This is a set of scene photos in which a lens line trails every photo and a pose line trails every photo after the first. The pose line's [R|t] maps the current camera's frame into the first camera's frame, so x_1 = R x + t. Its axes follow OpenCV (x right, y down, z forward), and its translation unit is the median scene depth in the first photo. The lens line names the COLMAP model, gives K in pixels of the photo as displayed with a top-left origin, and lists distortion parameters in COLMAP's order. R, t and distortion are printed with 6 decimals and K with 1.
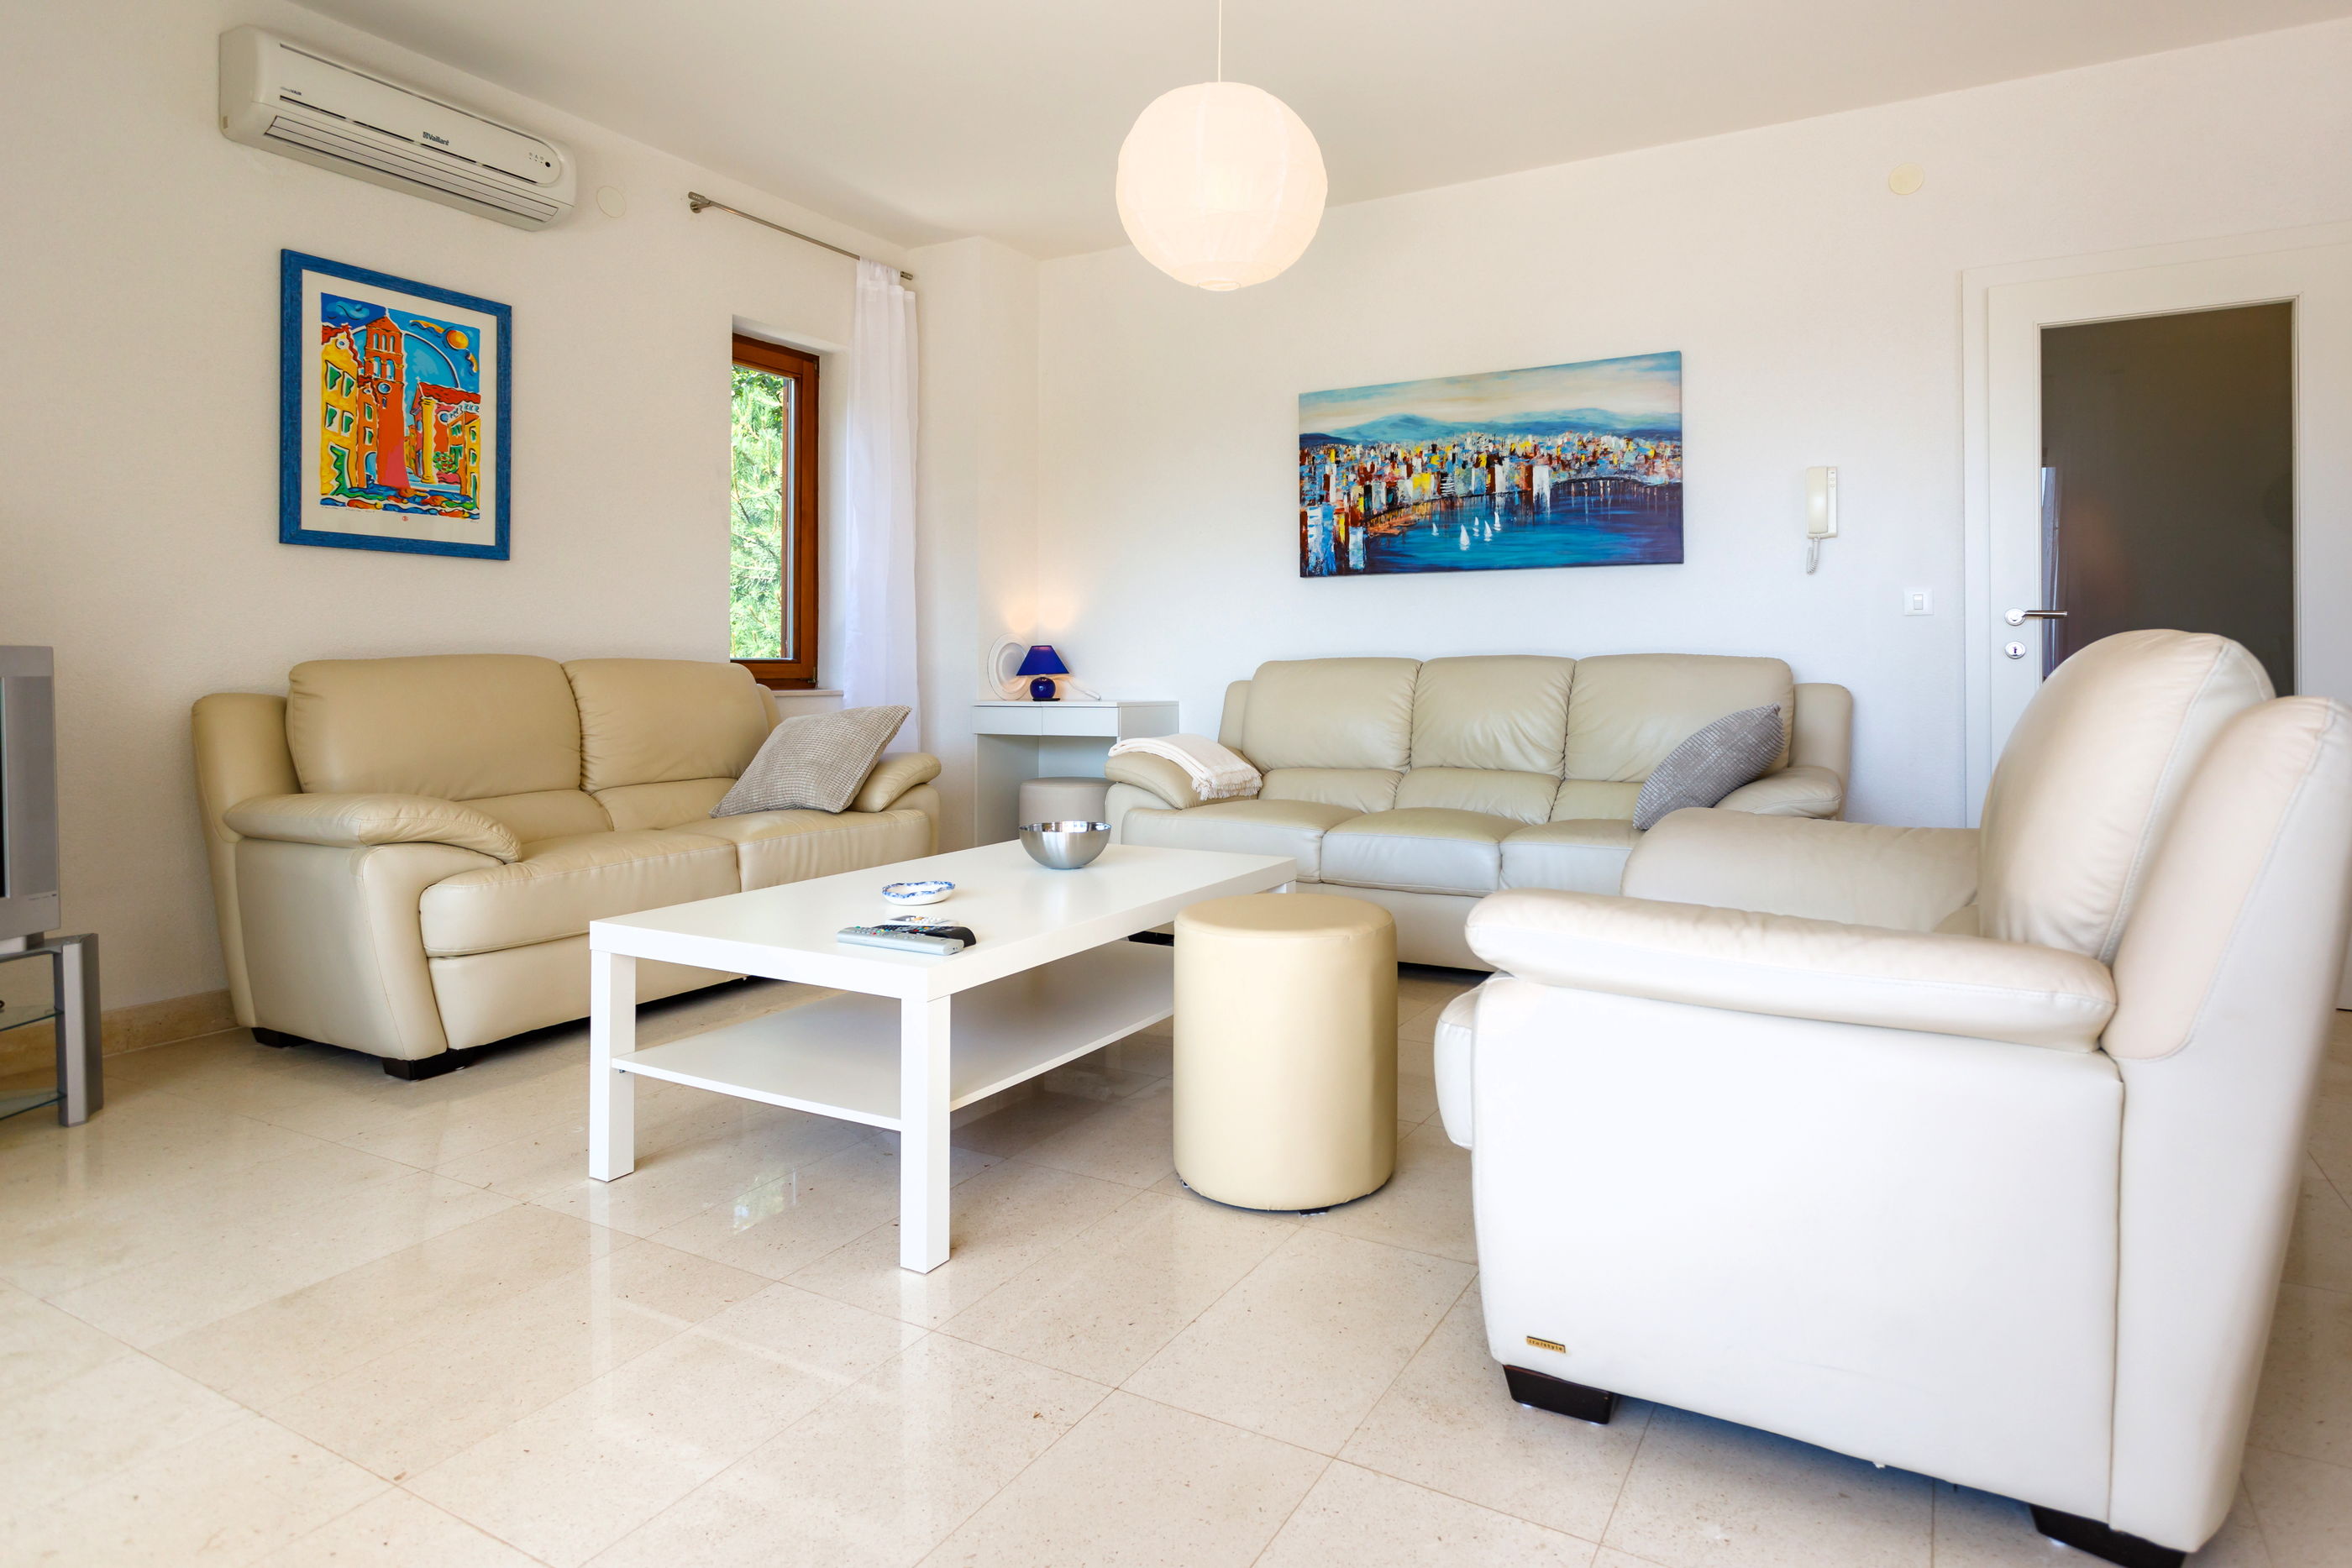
lens RADIAL K [[1268.5, 0, 1183.5], [0, 1268.5, 667.5], [0, 0, 1]] dist [0.001081, 0.001758]
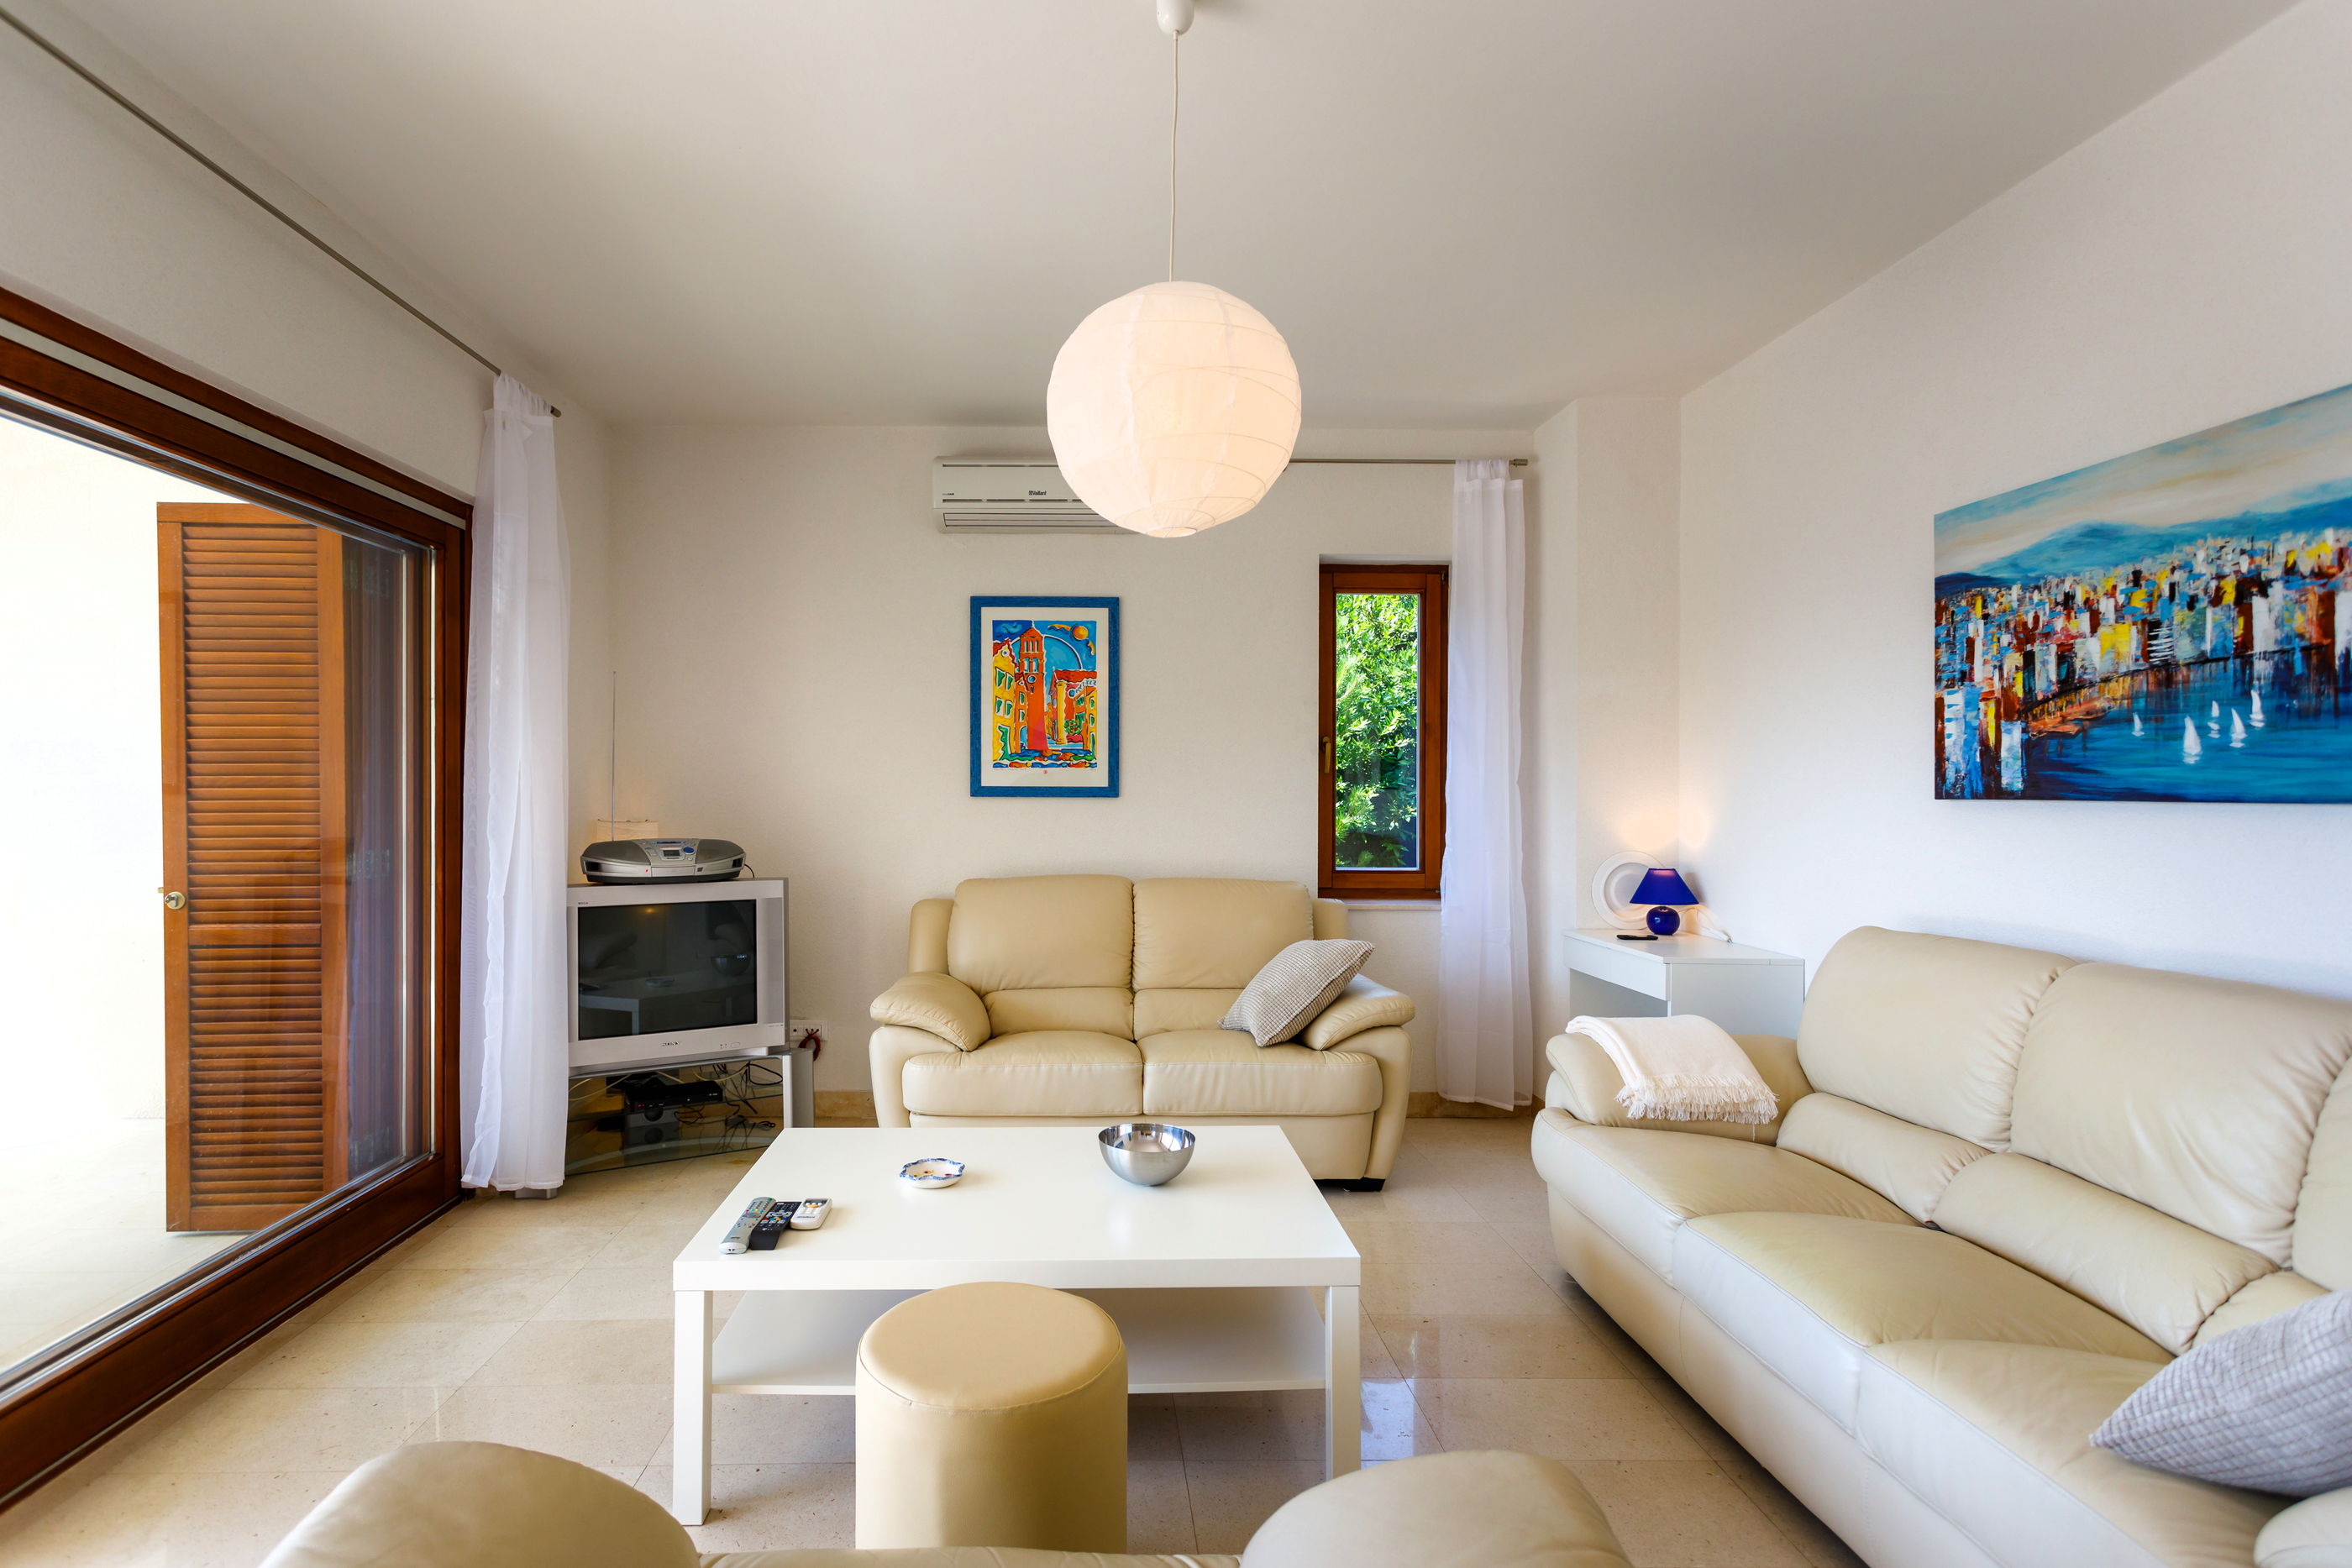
lens RADIAL K [[1151.6, 0, 1176.0], [0, 1151.6, 784.0], [0, 0, 1]] dist [-0.002220, -0.000007]
pose [[0.511741, 0.003281, -0.859134, 0.417294], [0.005608, 0.999959, 0.007160, -0.089894], [0.859122, -0.008482, 0.511701, 0.388277]]
